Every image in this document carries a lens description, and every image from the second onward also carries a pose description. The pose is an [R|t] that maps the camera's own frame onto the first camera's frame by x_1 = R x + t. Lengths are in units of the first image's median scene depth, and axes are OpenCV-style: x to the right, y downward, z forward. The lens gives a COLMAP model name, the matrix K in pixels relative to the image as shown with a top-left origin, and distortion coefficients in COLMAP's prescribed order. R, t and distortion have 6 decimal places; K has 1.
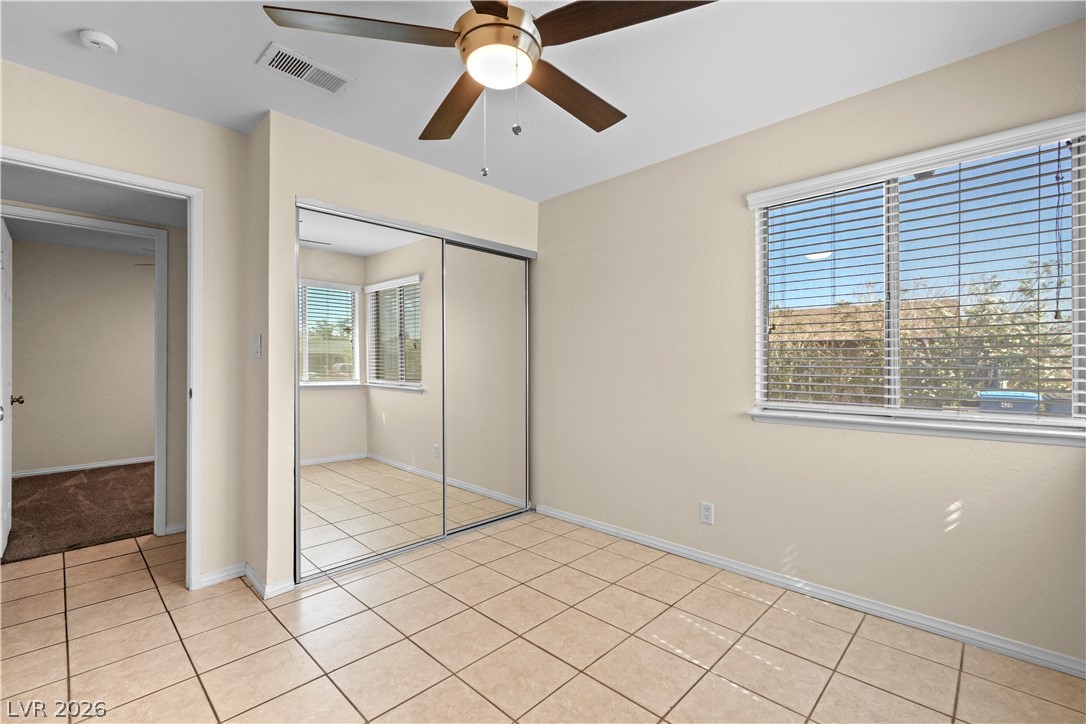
lens RADIAL K [[480.9, 0, 541.0], [0, 480.9, 361.4], [0, 0, 1]] dist [-0.002094, -0.000094]
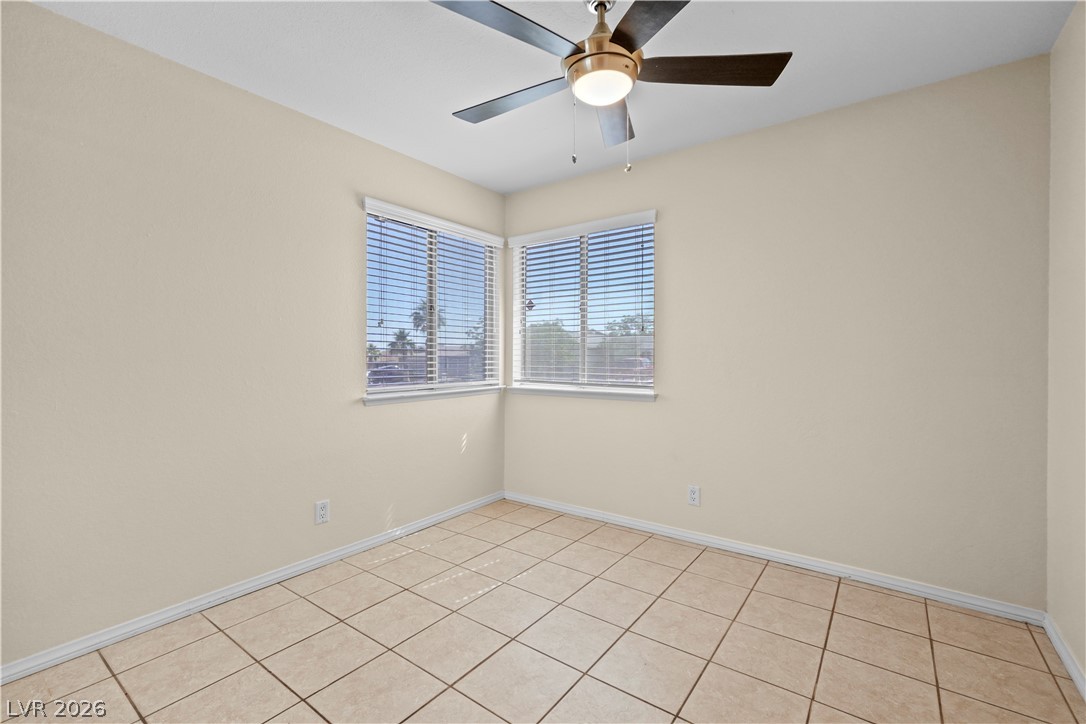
lens RADIAL K [[473.6, 0, 539.7], [0, 473.6, 352.9], [0, 0, 1]] dist [-0.000635, -0.000044]
pose [[-0.135971, 0.006633, 0.990691, -0.758959], [-0.002458, 0.999972, -0.007032, 0.012852], [-0.990710, -0.003392, -0.135951, 0.849534]]
